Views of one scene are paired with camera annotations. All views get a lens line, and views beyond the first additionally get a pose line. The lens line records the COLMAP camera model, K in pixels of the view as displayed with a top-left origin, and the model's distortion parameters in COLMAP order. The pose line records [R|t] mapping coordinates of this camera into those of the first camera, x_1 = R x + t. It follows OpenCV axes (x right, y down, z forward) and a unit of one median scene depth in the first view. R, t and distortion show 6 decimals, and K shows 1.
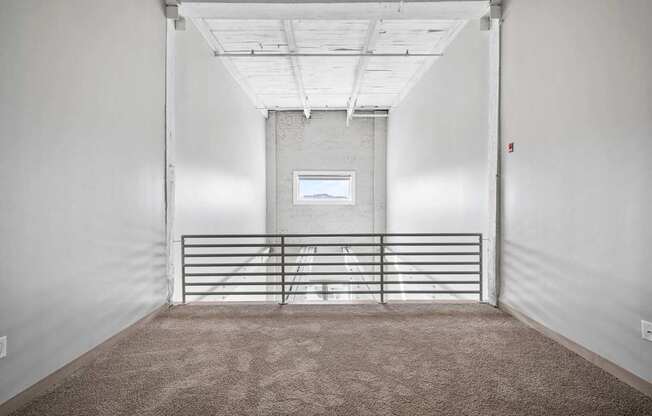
lens RADIAL K [[261.7, 0, 326.0], [0, 261.7, 208.0], [0, 0, 1]] dist [-0.001329, -0.000123]
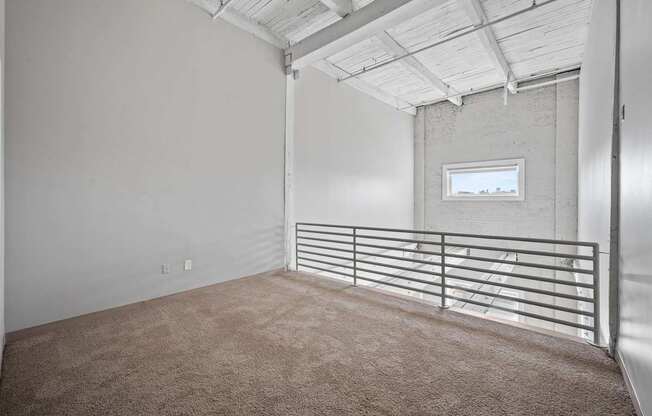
lens RADIAL K [[265.9, 0, 327.5], [0, 265.9, 198.4], [0, 0, 1]] dist [0.002441, -0.000046]
pose [[0.756126, -0.005924, -0.654399, 0.402026], [-0.008193, 0.999795, -0.018517, -0.000193], [0.654375, 0.019363, 0.755922, 0.014664]]
